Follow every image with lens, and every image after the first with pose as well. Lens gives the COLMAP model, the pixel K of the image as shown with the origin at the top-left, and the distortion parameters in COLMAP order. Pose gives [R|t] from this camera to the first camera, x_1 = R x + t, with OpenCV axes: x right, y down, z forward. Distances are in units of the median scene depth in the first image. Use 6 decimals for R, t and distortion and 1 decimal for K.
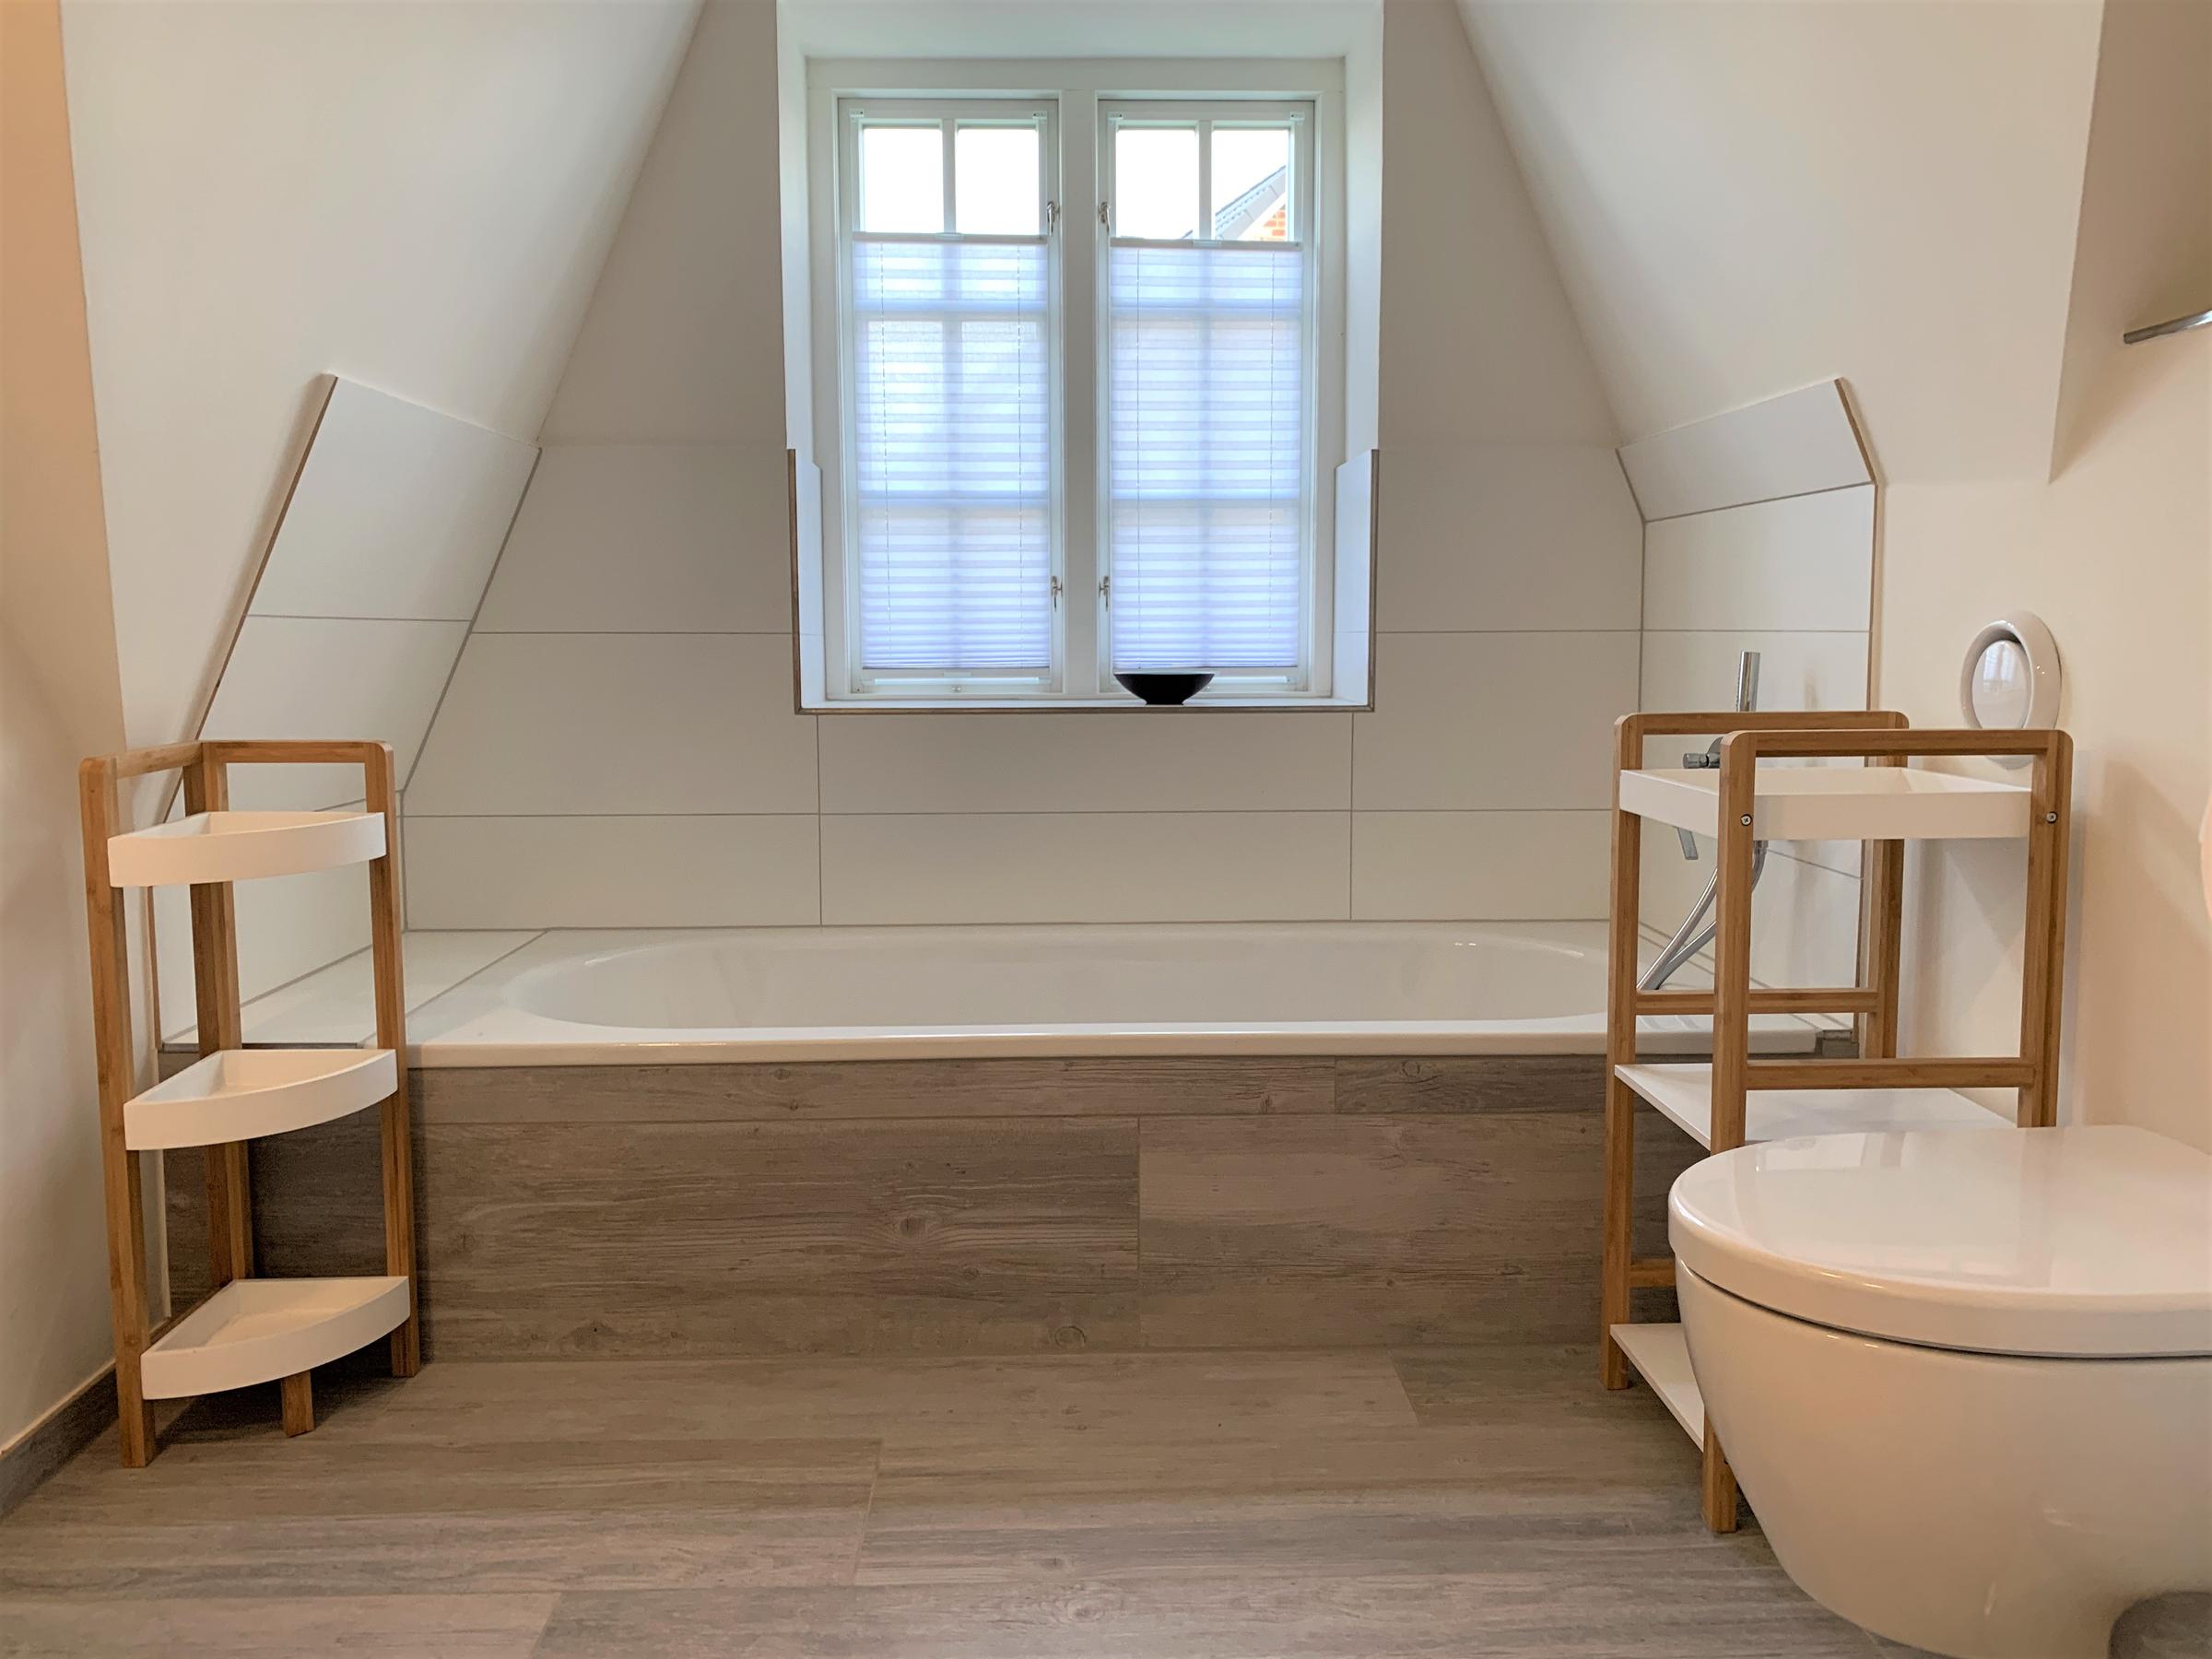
lens RADIAL K [[1726.6, 0, 1095.7], [0, 1726.6, 794.5], [0, 0, 1]] dist [0.016245, 0.009046]
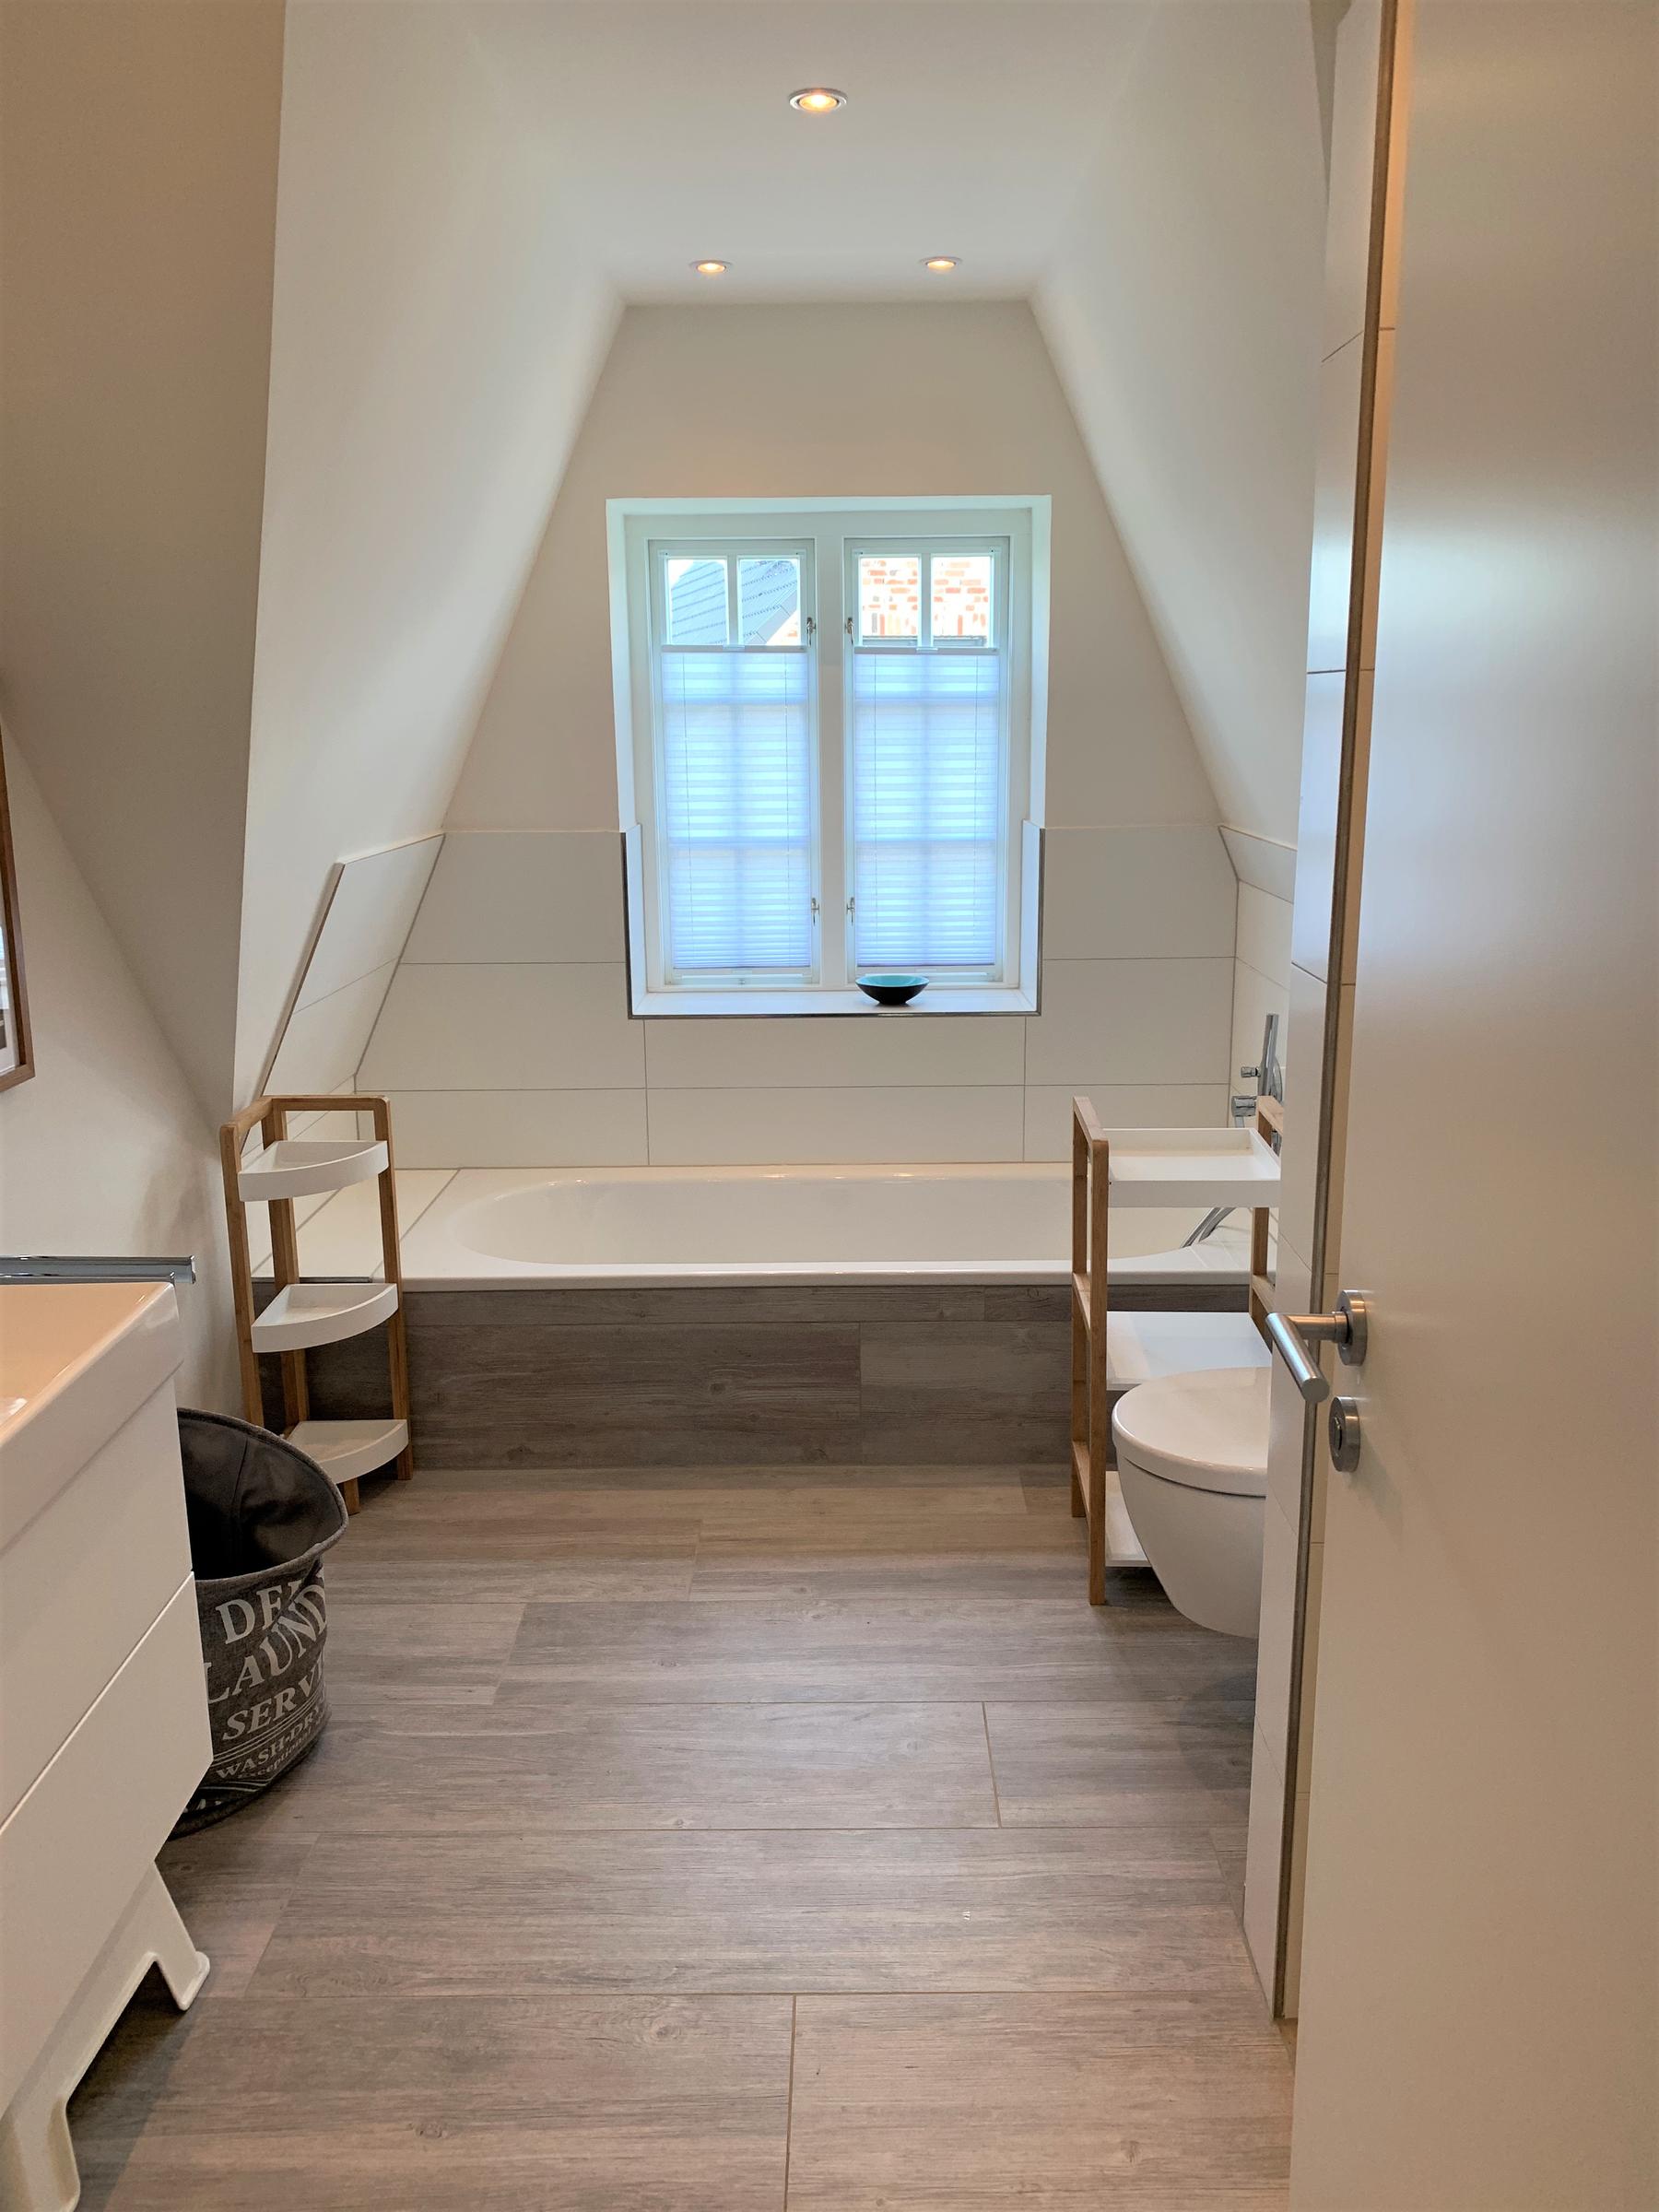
lens RADIAL K [[1711.4, 0, 834.2], [0, 1711.4, 1096.2], [0, 0, 1]] dist [0.070300, -0.008161]
pose [[0.999579, 0.000745, -0.029014, 0.047361], [0.003076, 0.991322, 0.131423, -0.226443], [0.028860, -0.131457, 0.990902, -0.530687]]
